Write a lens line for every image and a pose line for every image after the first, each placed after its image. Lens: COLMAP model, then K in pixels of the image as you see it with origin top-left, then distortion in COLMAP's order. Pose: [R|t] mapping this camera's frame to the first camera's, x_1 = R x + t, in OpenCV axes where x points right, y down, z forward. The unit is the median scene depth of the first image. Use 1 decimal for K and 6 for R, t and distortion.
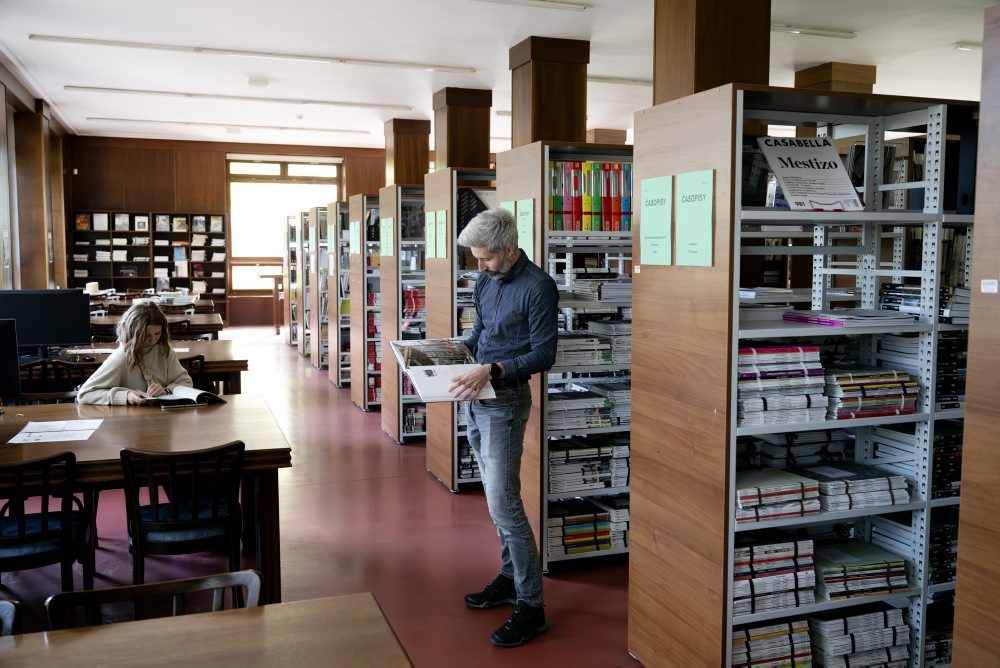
lens RADIAL K [[914.8, 0, 501.3], [0, 914.8, 334.8], [0, 0, 1]] dist [0.003206, 0.000000]
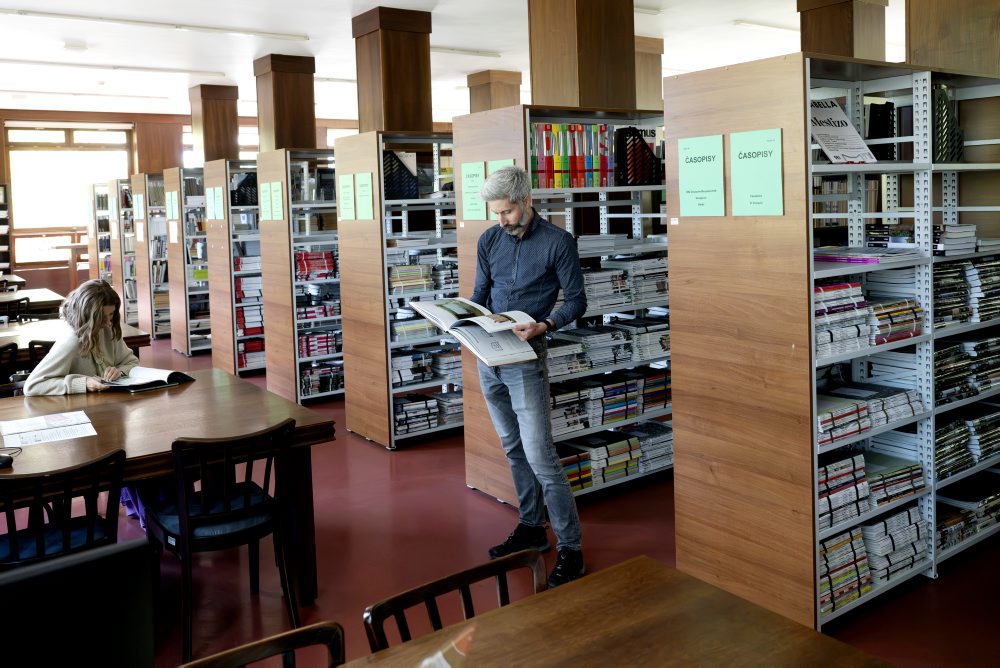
lens RADIAL K [[859.0, 0, 488.6], [0, 859.0, 244.6], [0, 0, 1]] dist [-0.002095, 0.016434]
pose [[0.963779, -0.049144, 0.262137, -0.294990], [0.061667, 0.997305, -0.039760, -0.015390], [-0.259476, 0.054485, 0.964211, 0.069909]]
